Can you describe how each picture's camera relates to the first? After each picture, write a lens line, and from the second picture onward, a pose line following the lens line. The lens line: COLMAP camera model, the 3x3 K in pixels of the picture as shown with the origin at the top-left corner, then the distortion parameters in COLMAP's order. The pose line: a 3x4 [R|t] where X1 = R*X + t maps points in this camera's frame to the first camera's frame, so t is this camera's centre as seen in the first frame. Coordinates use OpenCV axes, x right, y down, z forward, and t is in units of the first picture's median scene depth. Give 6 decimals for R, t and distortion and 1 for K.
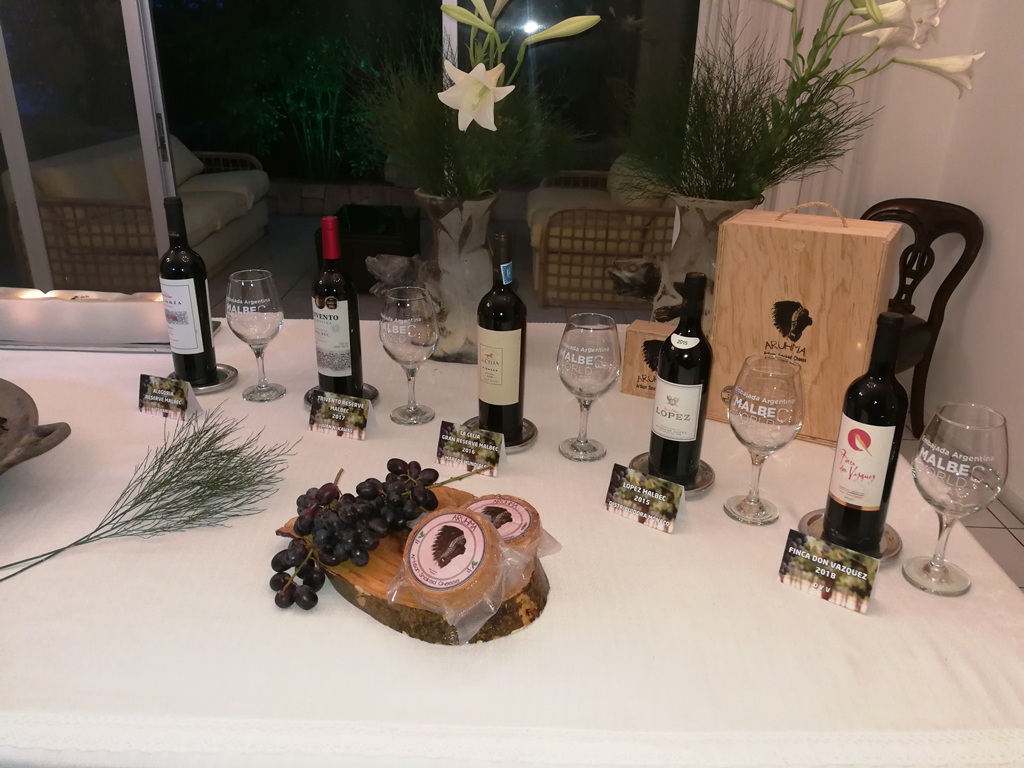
lens RADIAL K [[834.7, 0, 511.8], [0, 834.7, 409.0], [0, 0, 1]] dist [0.011832, -0.011178]
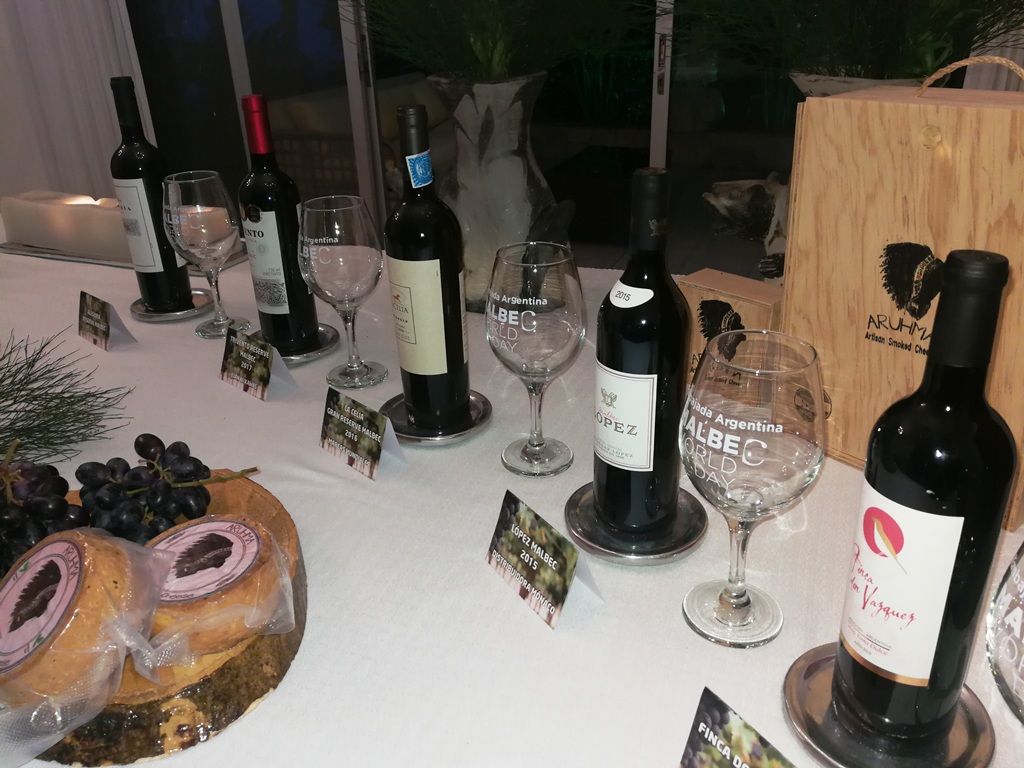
lens RADIAL K [[834.7, 0, 511.8], [0, 834.7, 409.0], [0, 0, 1]] dist [0.011832, -0.011178]
pose [[0.930582, 0.124716, -0.344186, 0.293069], [-0.108537, 0.991902, 0.065962, -0.029248], [0.349625, -0.024026, 0.936582, 0.394691]]
